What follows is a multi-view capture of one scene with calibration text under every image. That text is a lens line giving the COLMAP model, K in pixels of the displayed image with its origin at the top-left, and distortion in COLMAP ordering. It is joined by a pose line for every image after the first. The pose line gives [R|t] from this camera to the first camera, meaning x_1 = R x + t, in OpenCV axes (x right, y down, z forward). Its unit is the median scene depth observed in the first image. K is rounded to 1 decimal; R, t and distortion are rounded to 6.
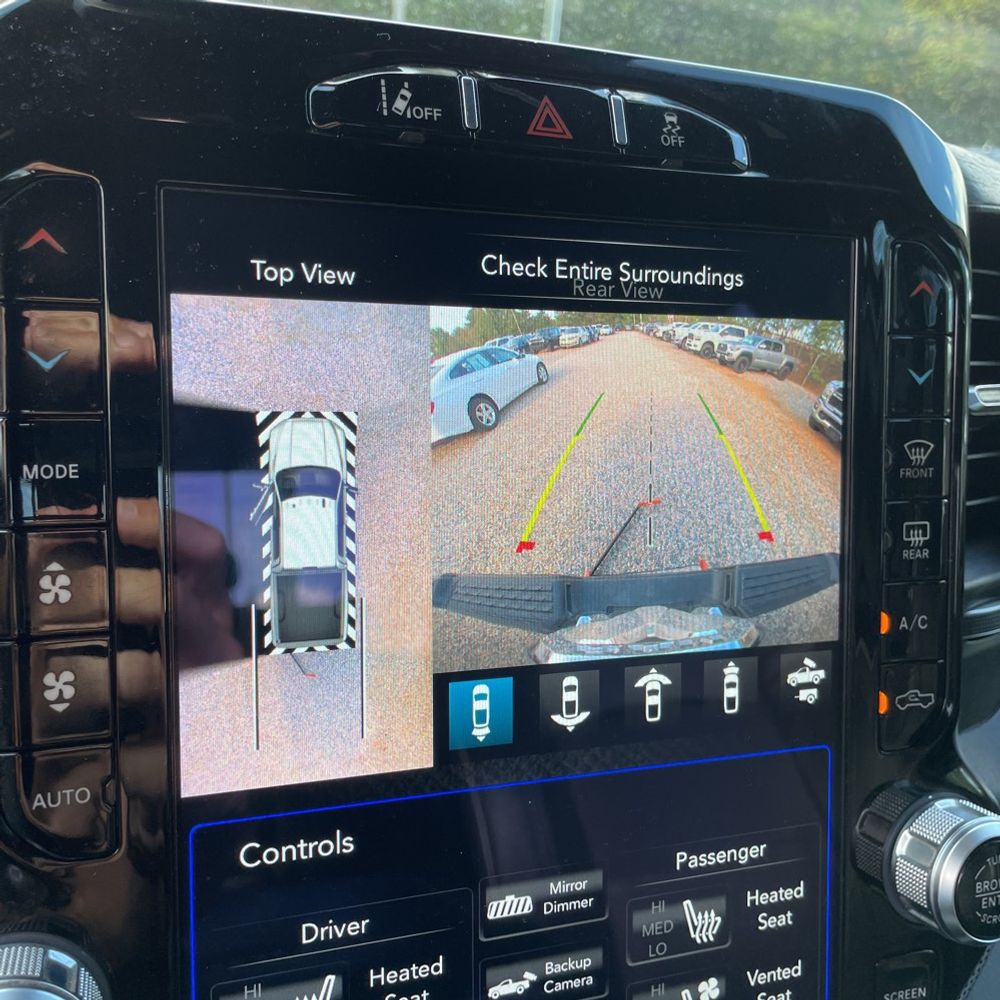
lens RADIAL K [[1097.8, 0, 499.0], [0, 1097.8, 499.6], [0, 0, 1]] dist [-0.001978, 0.000000]
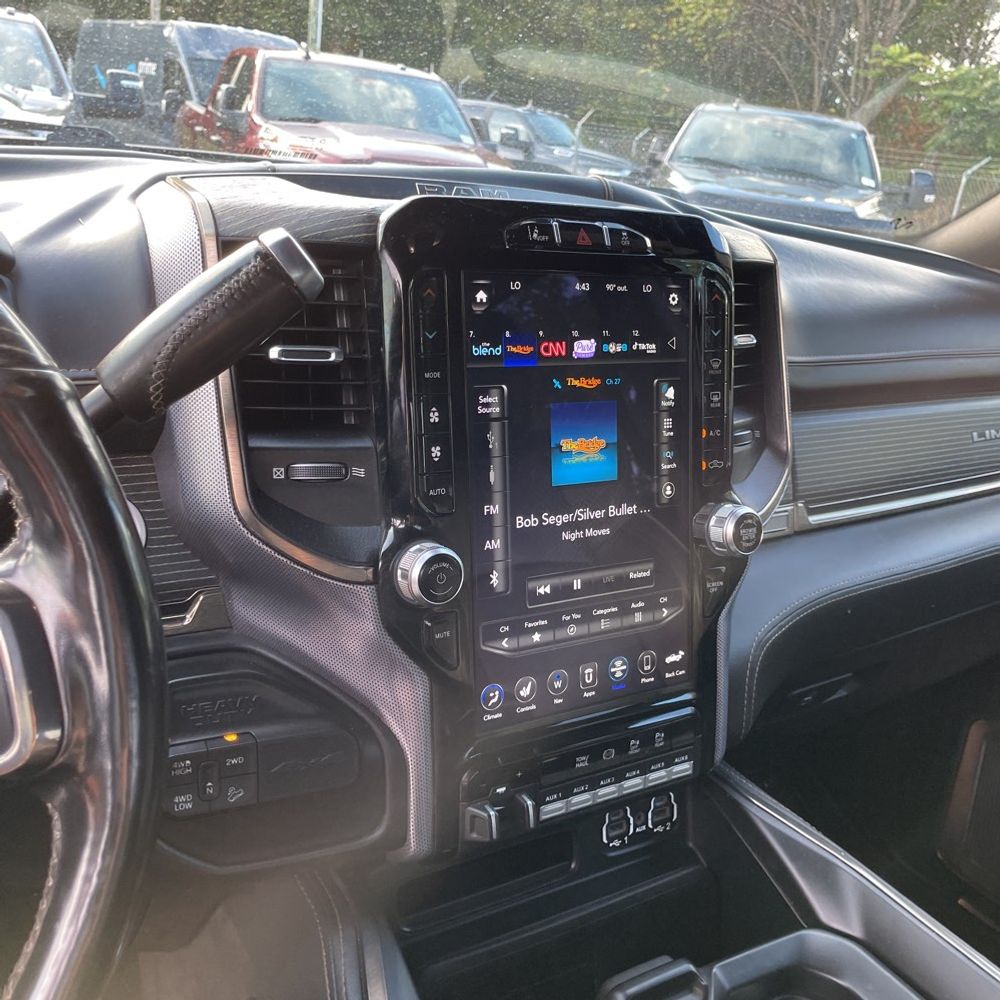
lens RADIAL K [[1097.8, 0, 504.0], [0, 1097.8, 502.6], [0, 0, 1]] dist [-0.001978, 0.000000]
pose [[0.977777, -0.044650, 0.204837, -0.630042], [0.030310, 0.996899, 0.072623, 0.078224], [-0.207444, -0.064800, 0.976098, -1.390830]]
